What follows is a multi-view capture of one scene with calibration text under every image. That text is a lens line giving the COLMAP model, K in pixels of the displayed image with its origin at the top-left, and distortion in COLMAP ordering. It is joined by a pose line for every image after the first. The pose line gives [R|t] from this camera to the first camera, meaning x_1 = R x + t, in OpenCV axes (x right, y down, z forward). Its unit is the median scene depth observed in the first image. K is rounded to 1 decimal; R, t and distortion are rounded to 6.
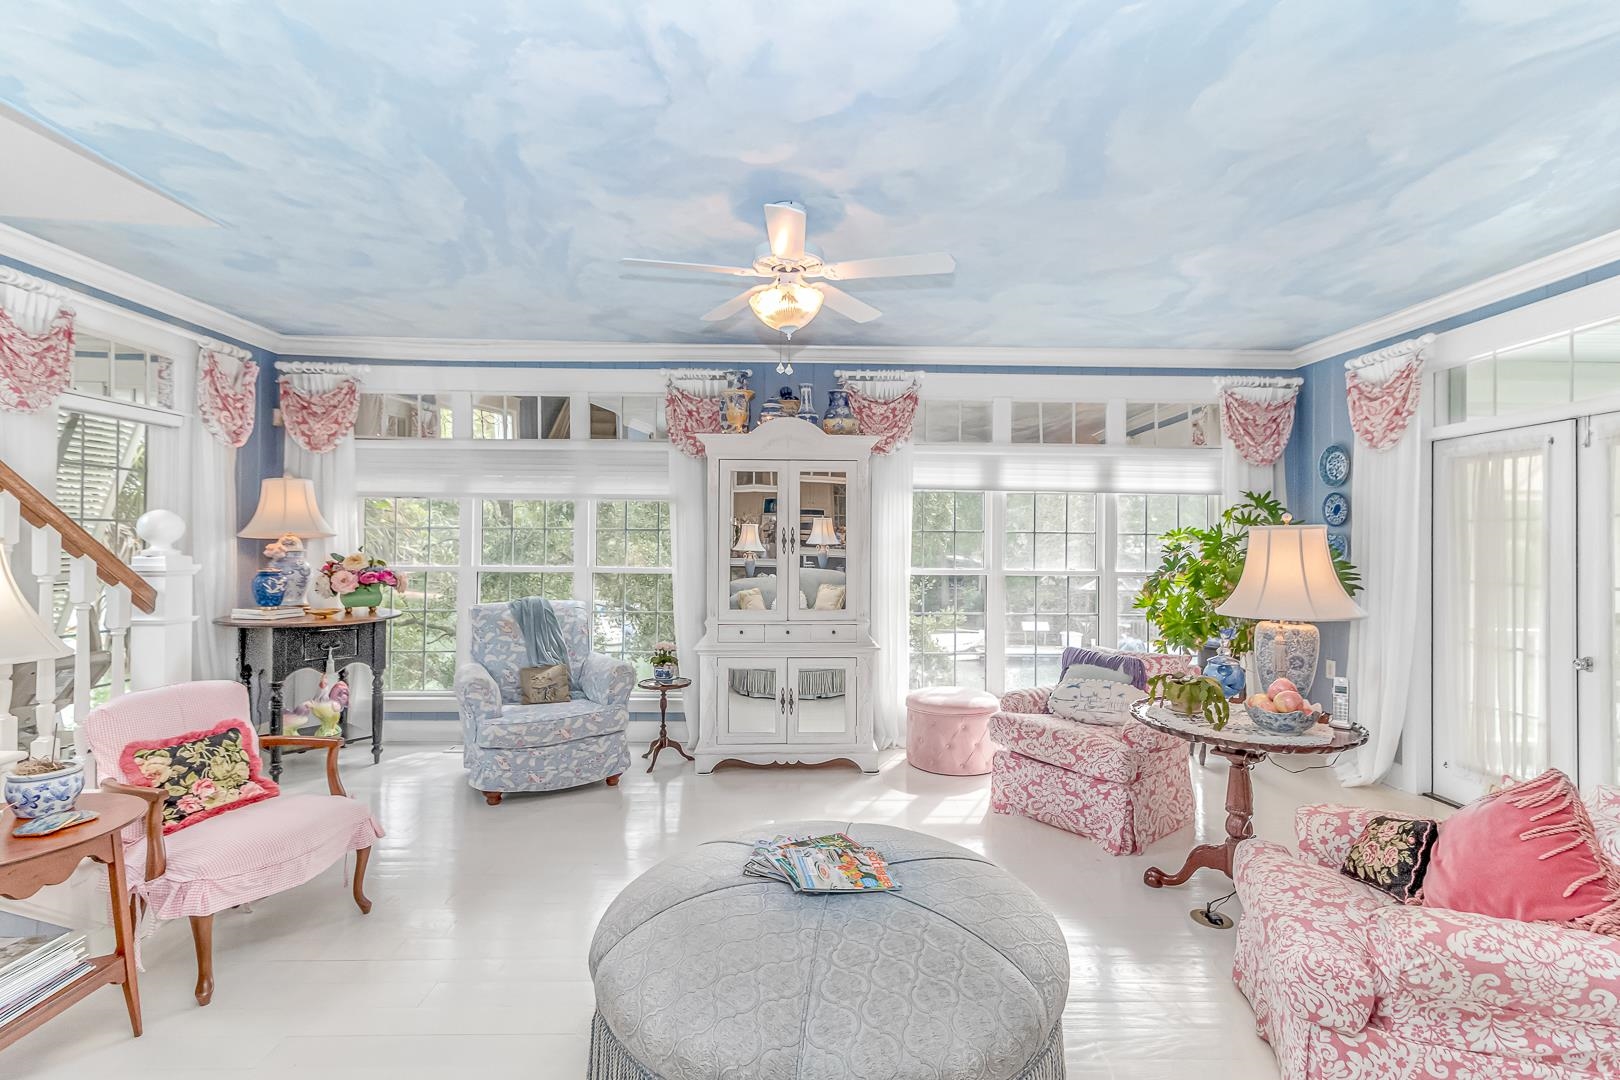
lens RADIAL K [[771.6, 0, 813.5], [0, 771.6, 541.6], [0, 0, 1]] dist [-0.001490, -0.000229]
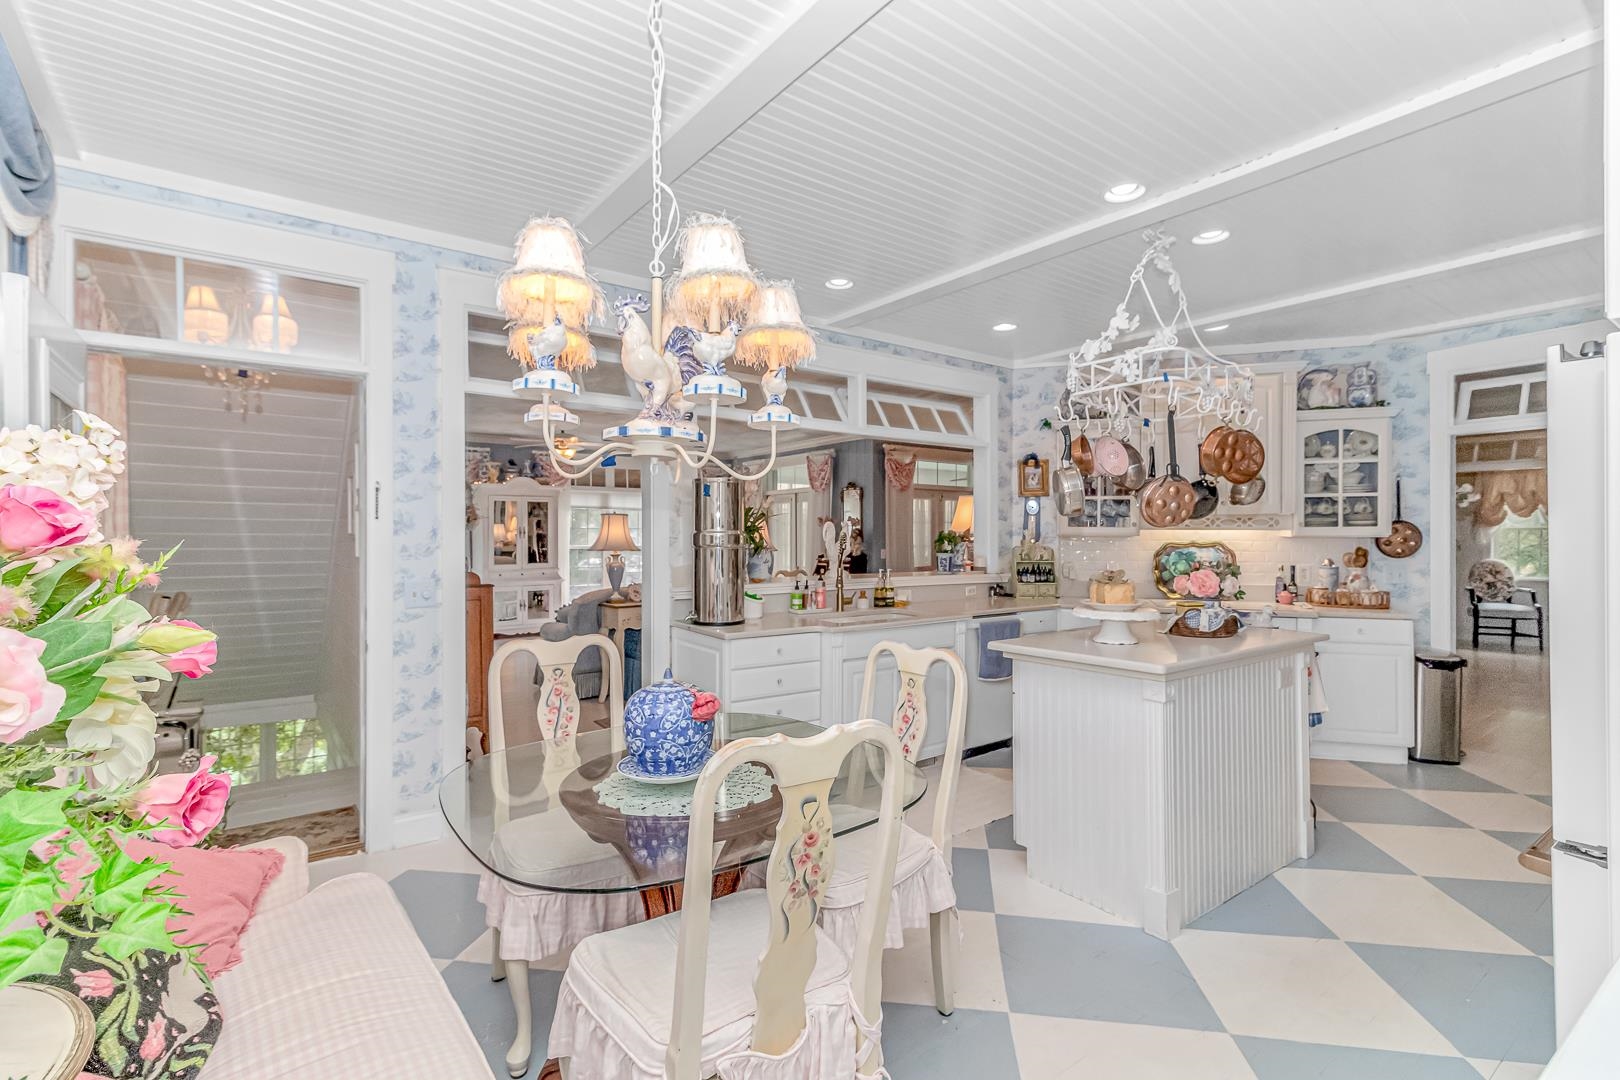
lens RADIAL K [[771.6, 0, 811.4], [0, 771.6, 537.4], [0, 0, 1]] dist [-0.001490, -0.000229]
pose [[0.811555, -0.010489, 0.584181, -0.646772], [0.009175, 0.999944, 0.005209, 0.009514], [-0.584203, 0.001132, 0.811606, -1.260045]]
